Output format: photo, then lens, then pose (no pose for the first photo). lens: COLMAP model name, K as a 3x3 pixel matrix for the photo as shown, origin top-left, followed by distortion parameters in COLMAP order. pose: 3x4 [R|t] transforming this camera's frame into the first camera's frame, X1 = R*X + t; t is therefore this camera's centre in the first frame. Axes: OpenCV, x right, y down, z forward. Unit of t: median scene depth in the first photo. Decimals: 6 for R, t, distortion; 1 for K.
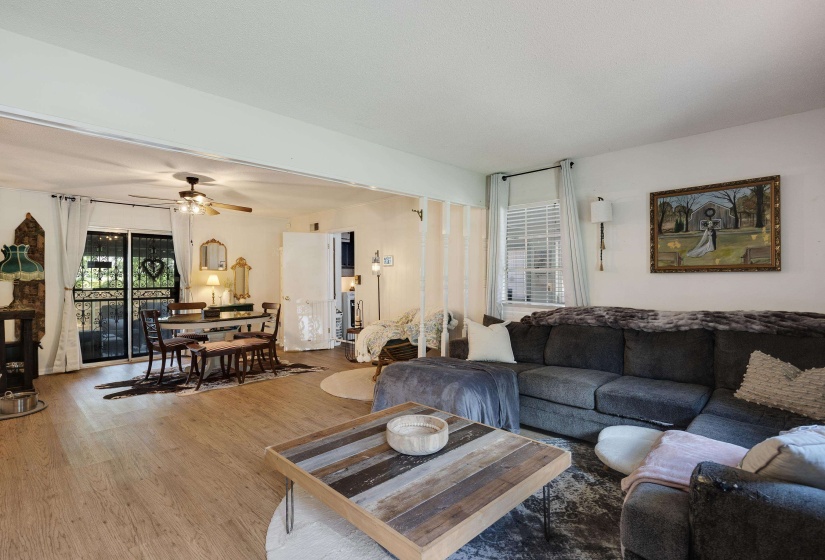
lens RADIAL K [[409.7, 0, 407.9], [0, 409.7, 276.7], [0, 0, 1]] dist [0.000271, -0.000267]
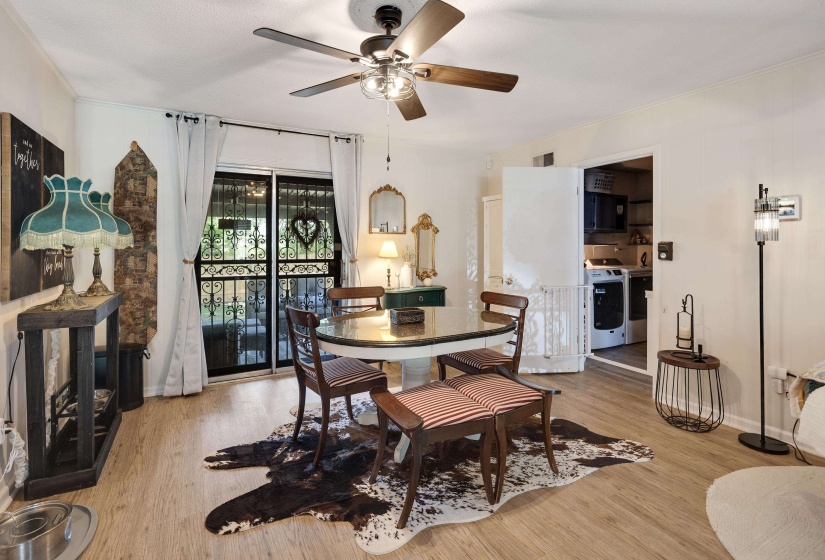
lens RADIAL K [[397.6, 0, 409.2], [0, 397.6, 246.4], [0, 0, 1]] dist [0.000027, -0.000215]
pose [[0.955906, 0.006757, -0.293595, -0.321626], [-0.005691, 0.999974, 0.004488, 0.001655], [0.293617, -0.002619, 0.955919, 0.512089]]
